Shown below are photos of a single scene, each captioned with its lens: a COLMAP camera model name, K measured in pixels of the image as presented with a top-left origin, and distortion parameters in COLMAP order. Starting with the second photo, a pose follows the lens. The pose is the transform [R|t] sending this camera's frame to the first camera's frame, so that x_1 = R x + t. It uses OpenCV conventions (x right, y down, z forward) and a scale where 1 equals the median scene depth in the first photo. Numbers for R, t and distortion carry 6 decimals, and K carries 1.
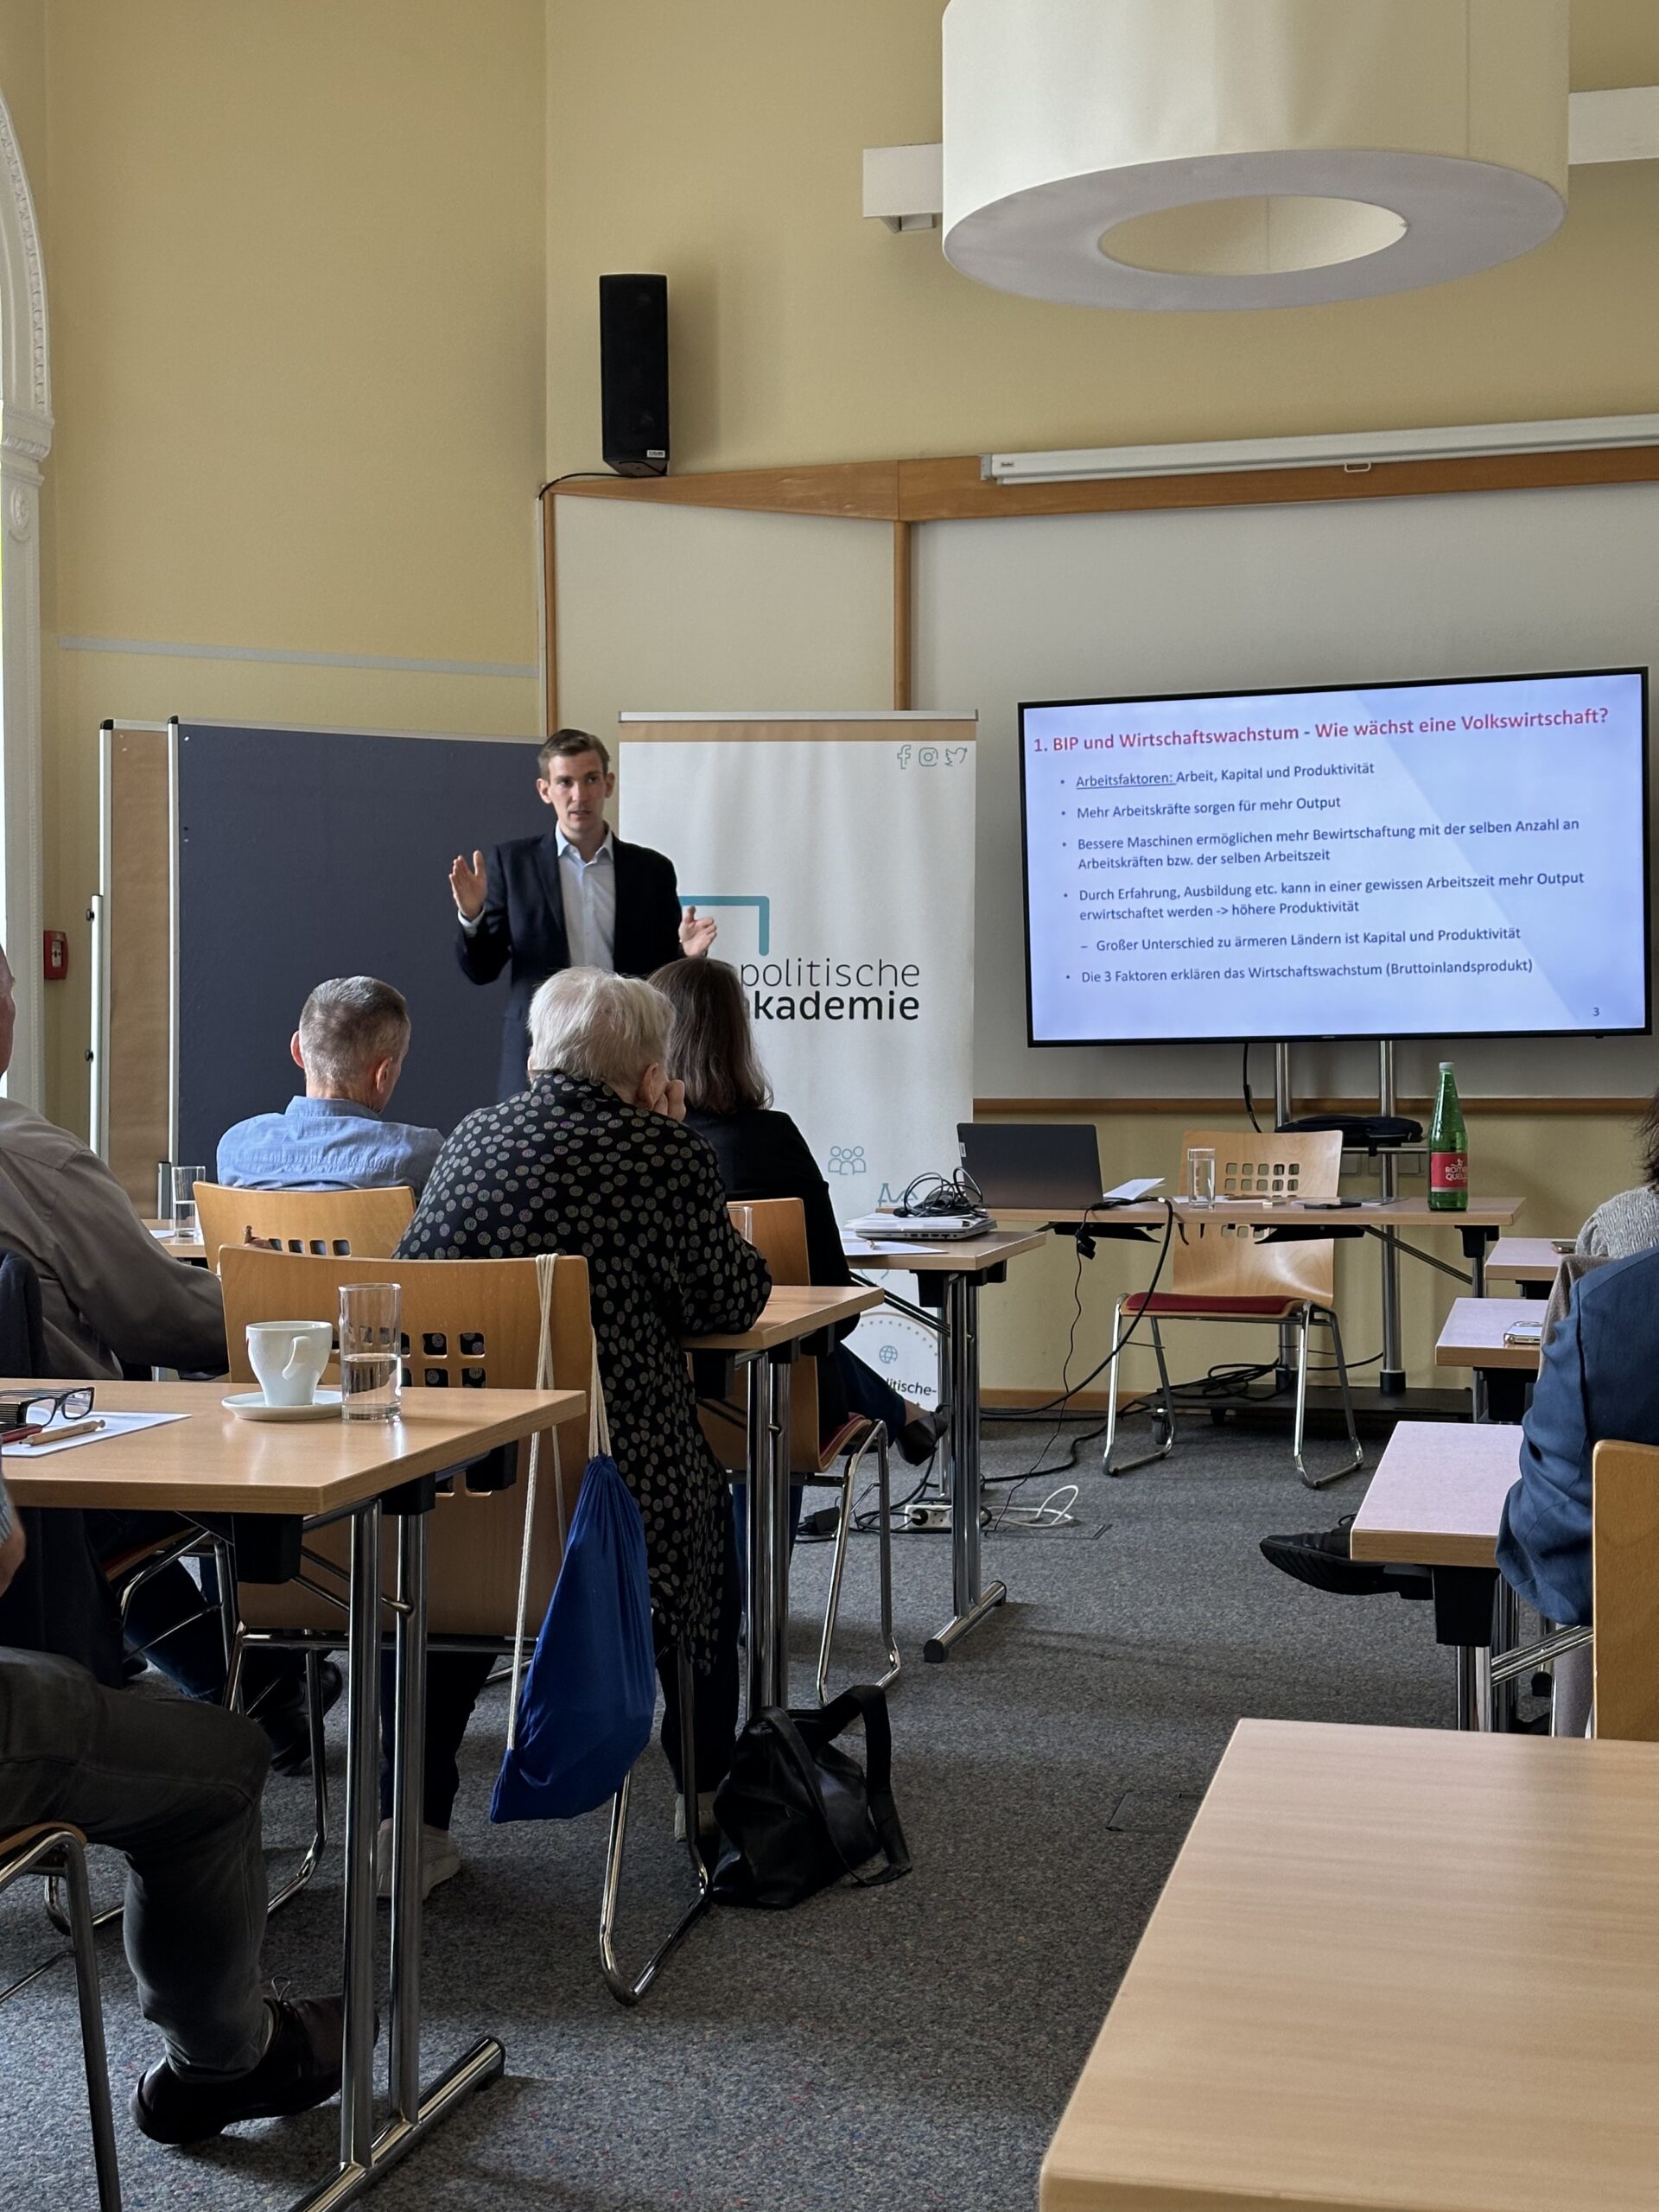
lens RADIAL K [[3090.9, 0, 822.9], [0, 3090.9, 1094.3], [0, 0, 1]] dist [0.124869, 0.000000]
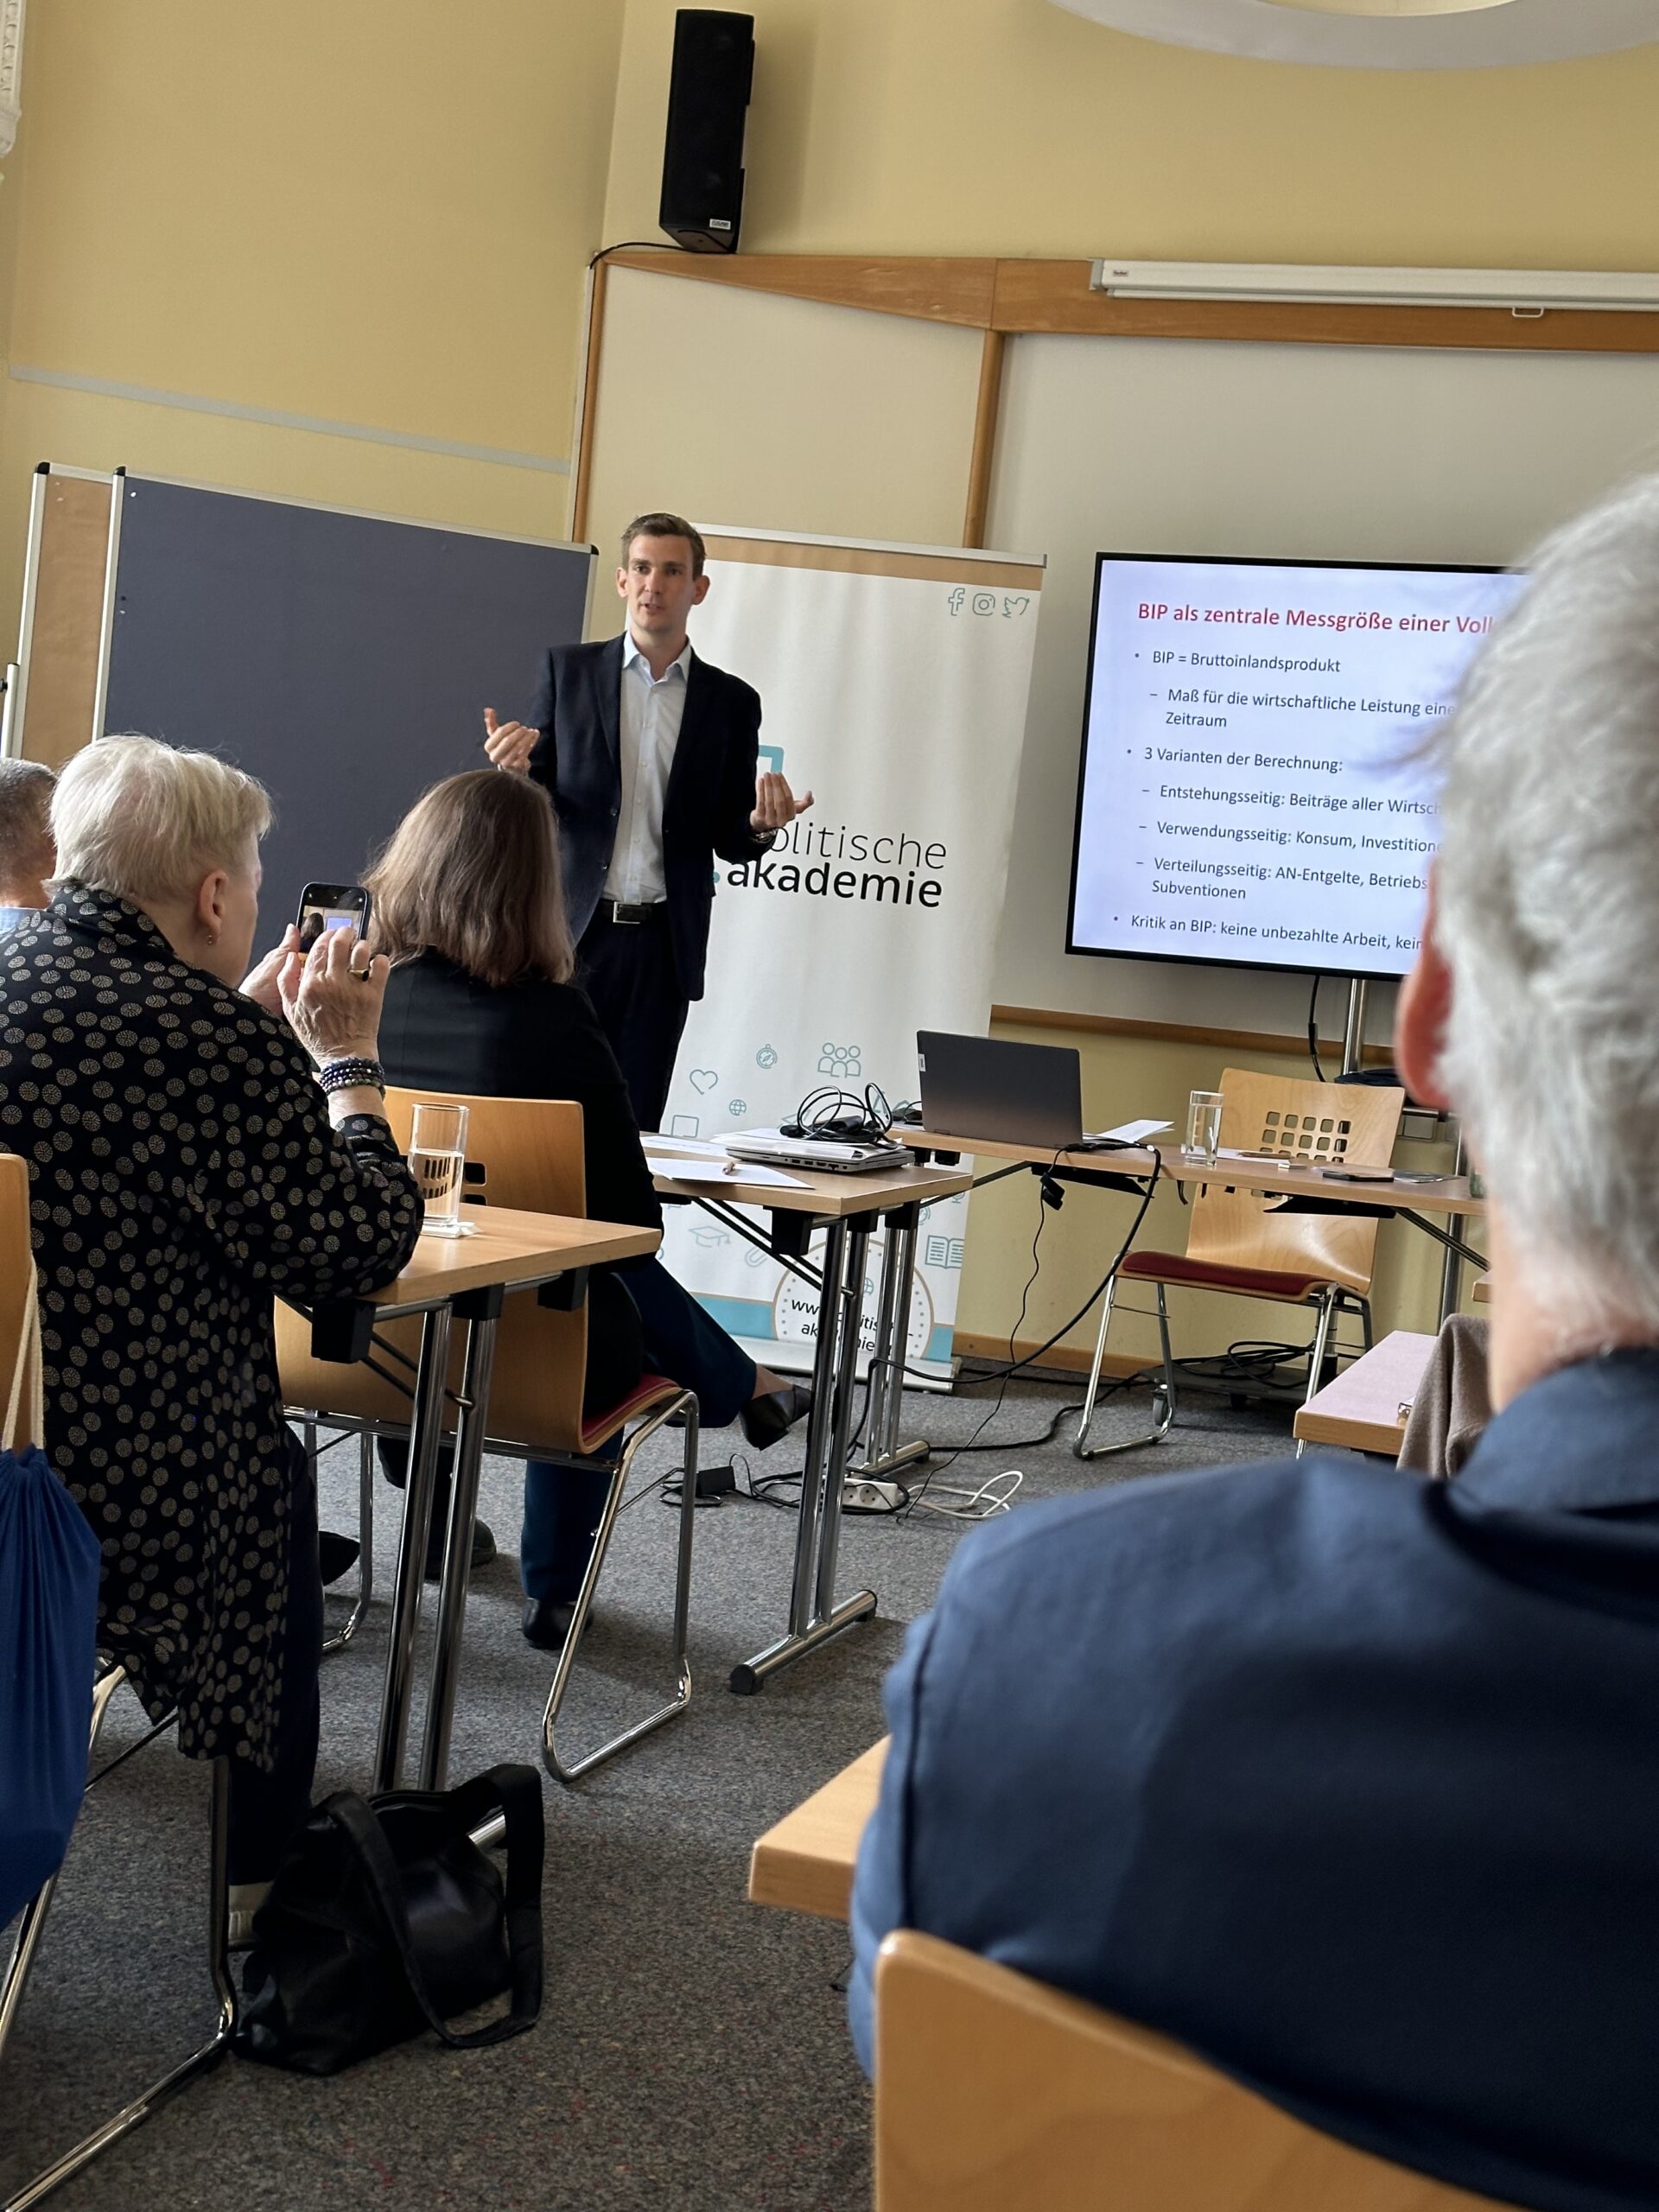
lens RADIAL K [[3090.9, 0, 834.4], [0, 3090.9, 1109.5], [0, 0, 1]] dist [0.124869, 0.000000]
pose [[0.992413, 0.109578, -0.055766, 0.057537], [-0.107136, 0.993223, 0.045046, -0.003970], [0.060324, -0.038729, 0.997427, 0.134407]]
